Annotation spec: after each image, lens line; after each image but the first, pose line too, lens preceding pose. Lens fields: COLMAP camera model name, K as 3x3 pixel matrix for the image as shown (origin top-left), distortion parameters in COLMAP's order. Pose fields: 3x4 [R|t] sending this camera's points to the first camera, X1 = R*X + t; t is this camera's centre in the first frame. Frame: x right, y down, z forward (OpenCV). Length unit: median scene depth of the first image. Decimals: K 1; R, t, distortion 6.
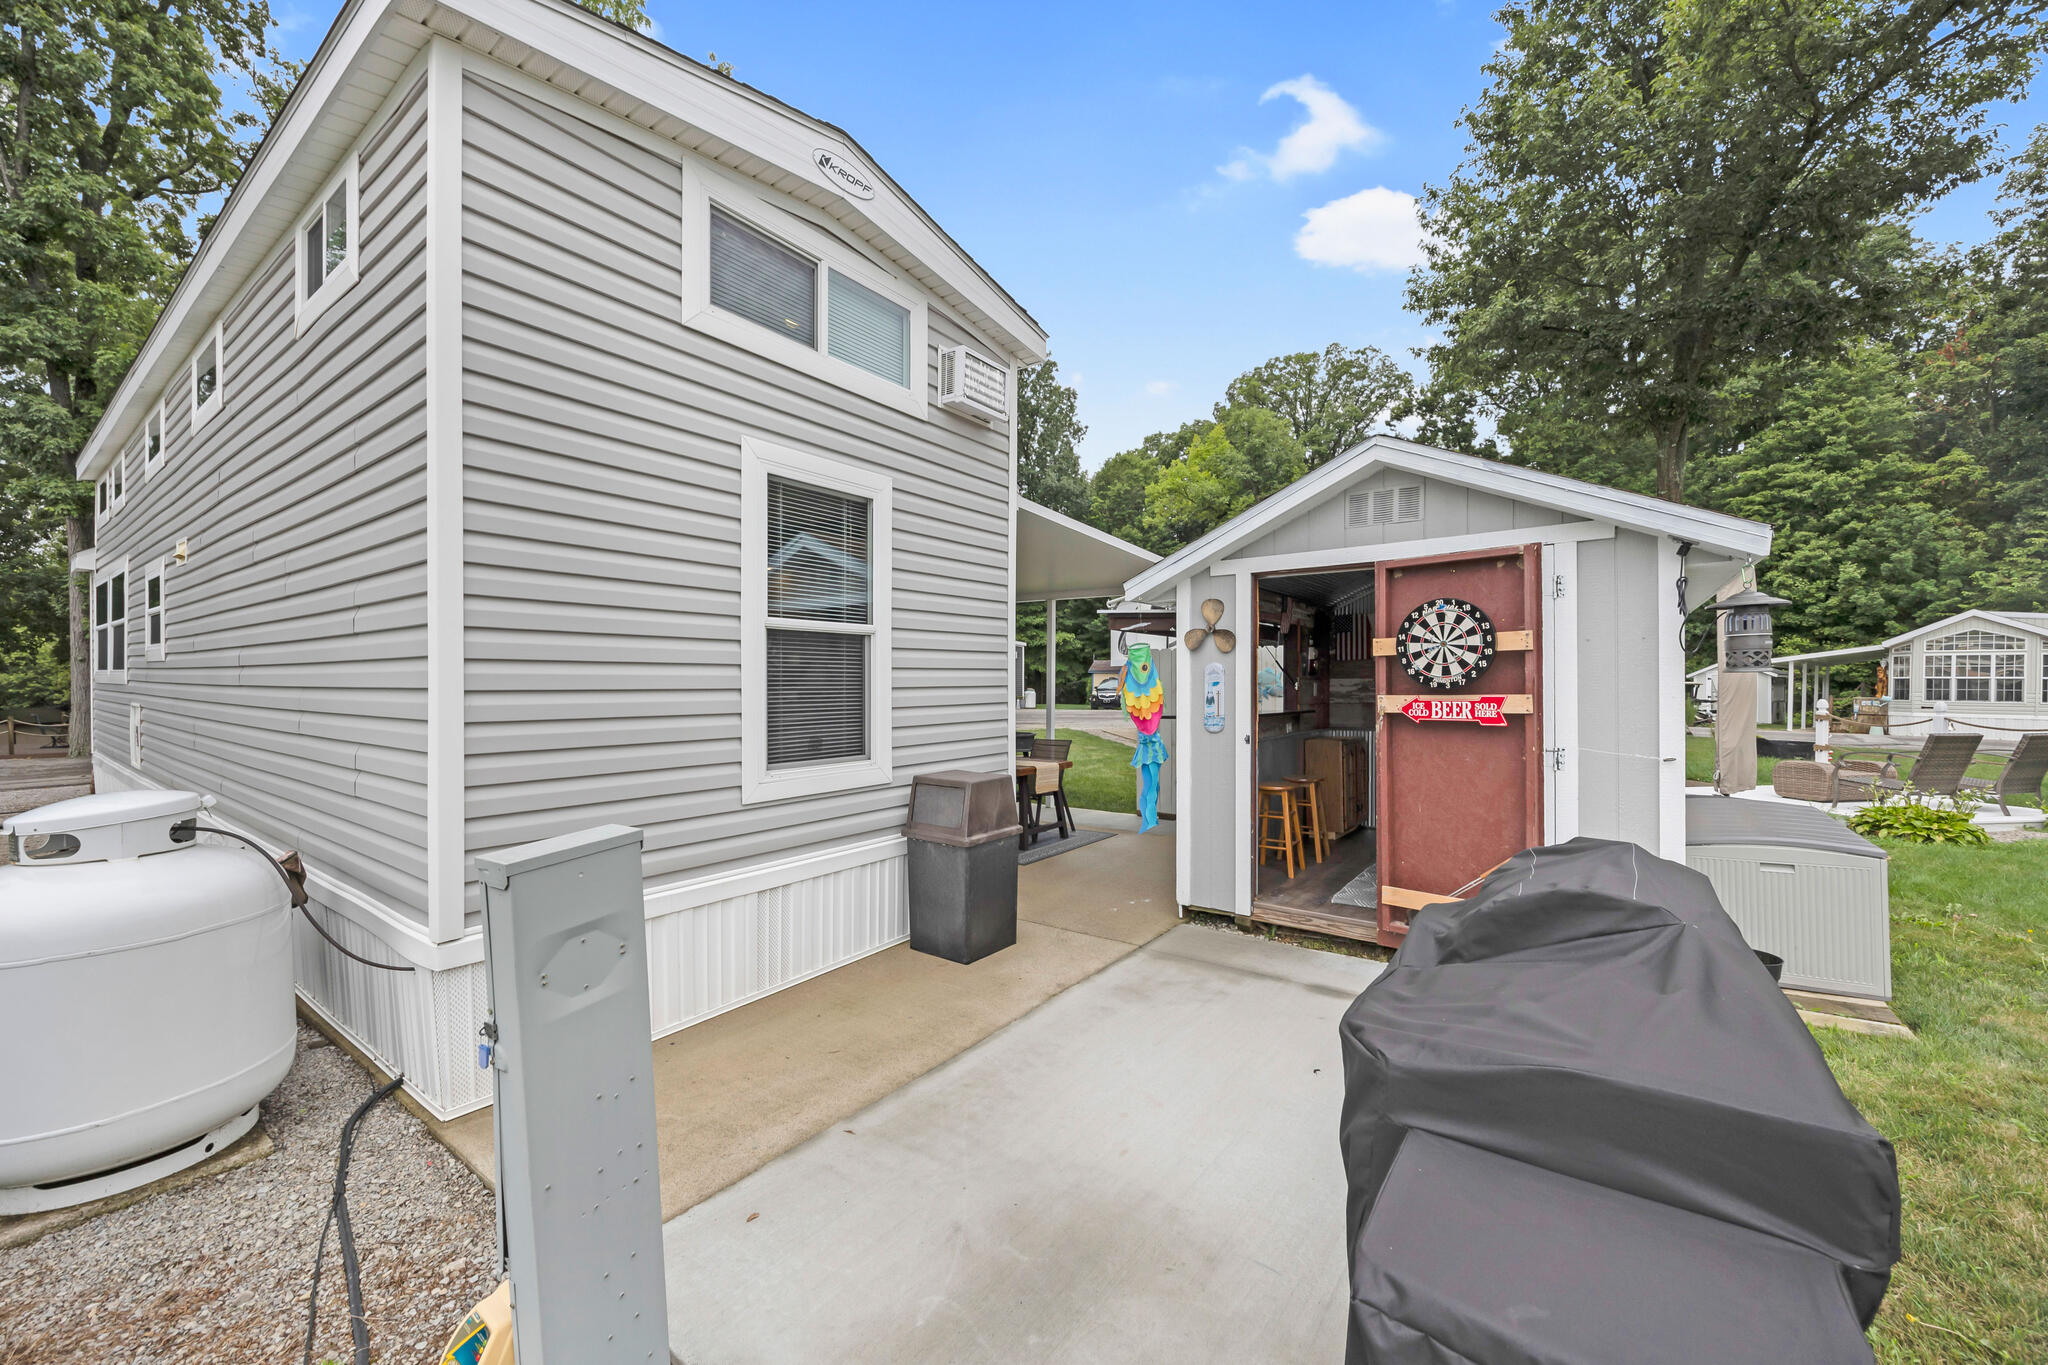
lens RADIAL K [[785.2, 0, 1021.6], [0, 785.2, 671.5], [0, 0, 1]] dist [-0.004171, -0.000473]
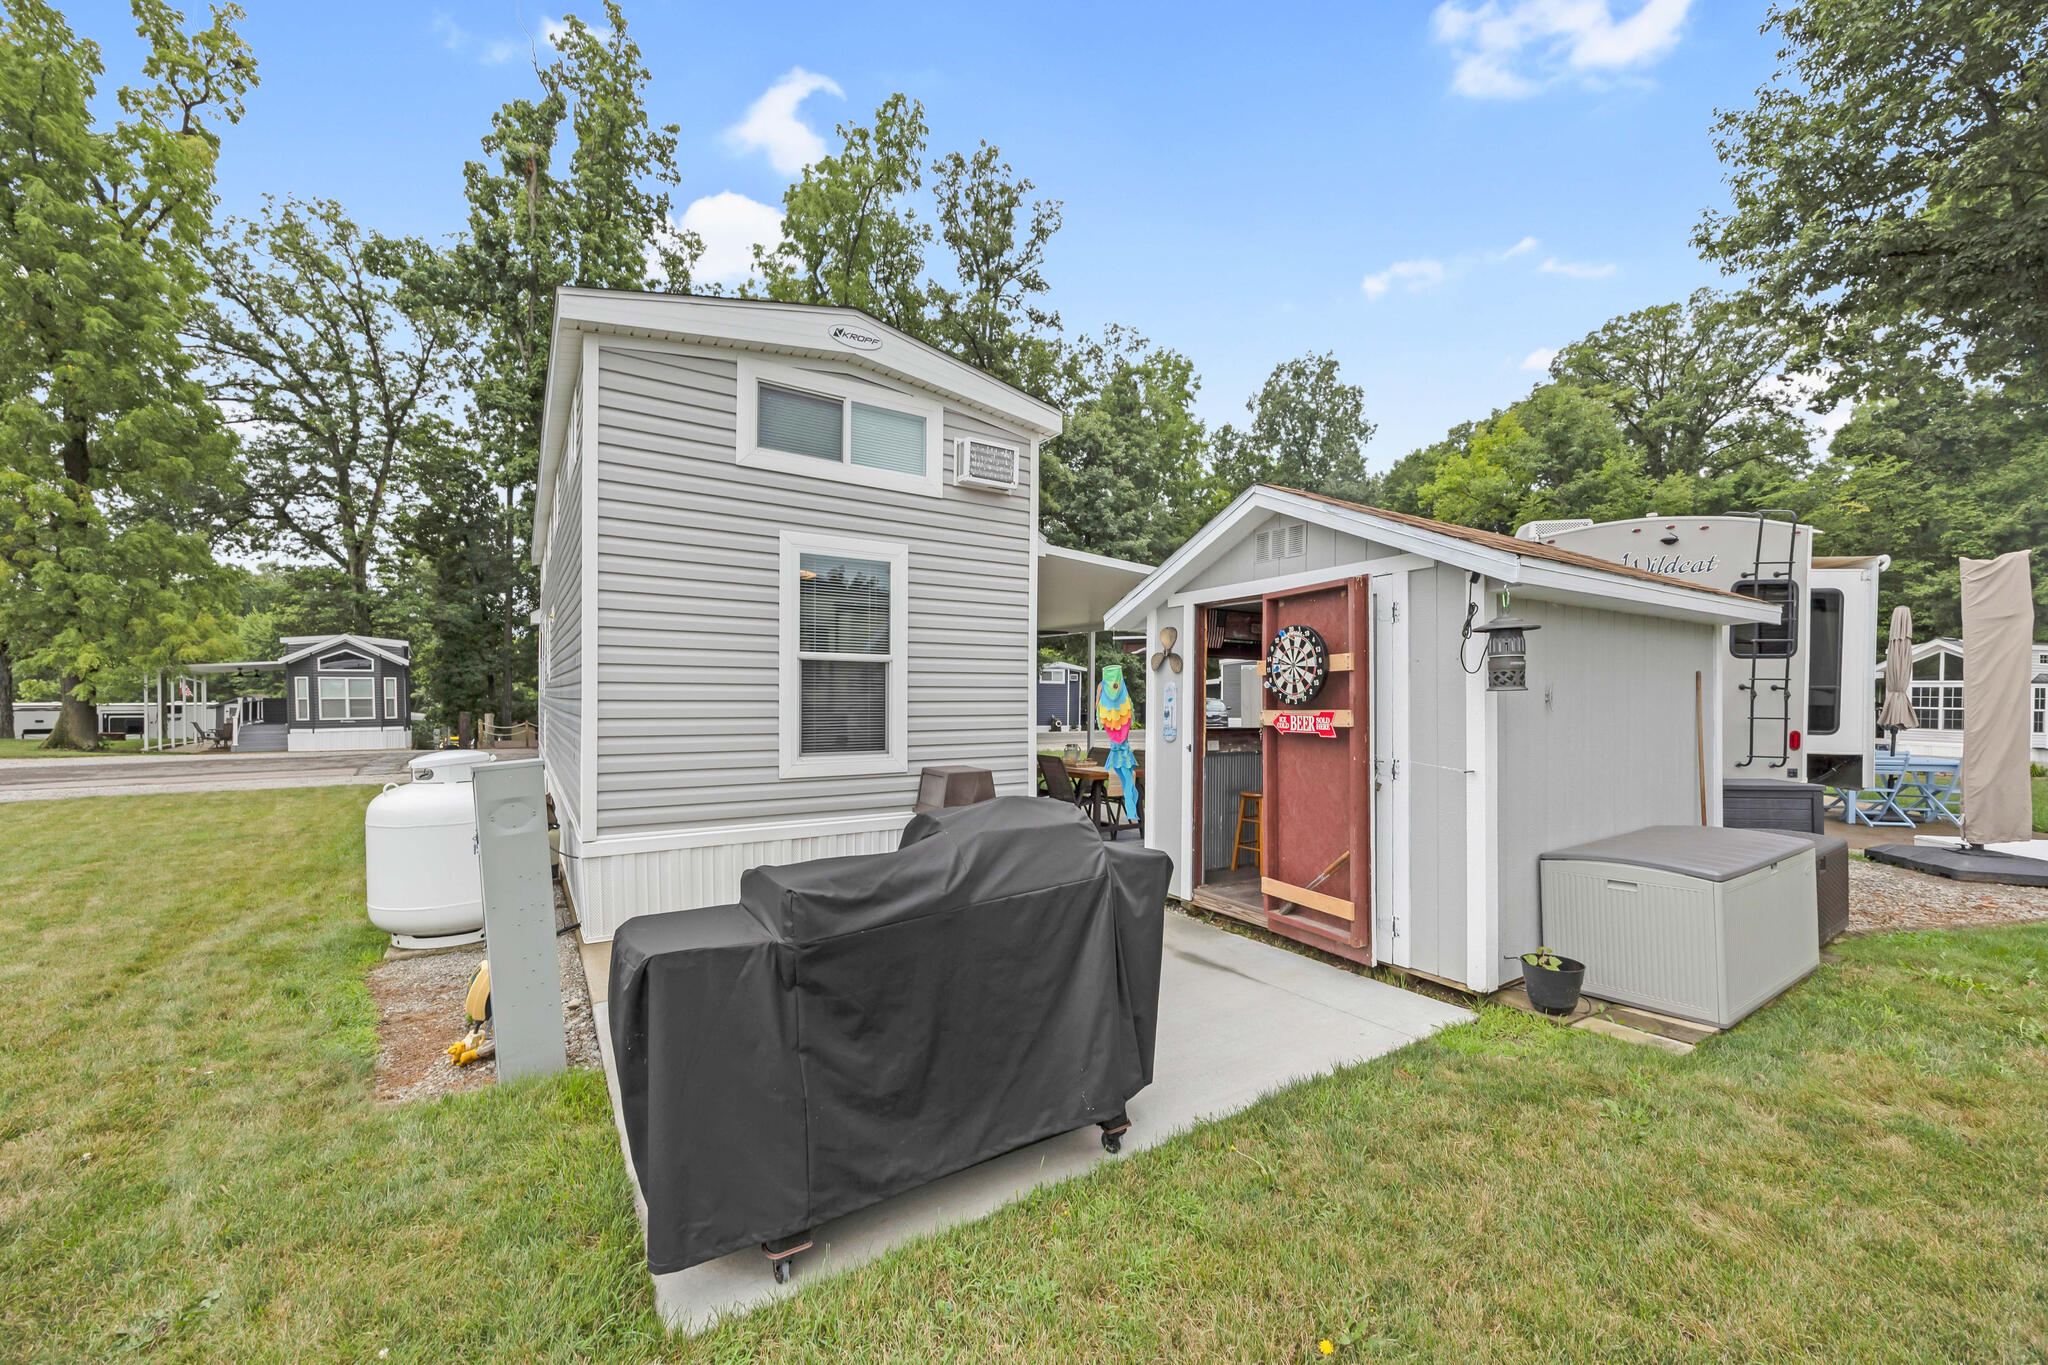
lens RADIAL K [[788.9, 0, 1024.0], [0, 788.9, 682.5], [0, 0, 1]] dist [-0.006377, -0.000218]
pose [[0.931314, -0.001947, -0.364212, 0.512355], [-0.001276, 0.999962, -0.008609, 0.000200], [0.364215, 0.008482, 0.931276, -0.183096]]
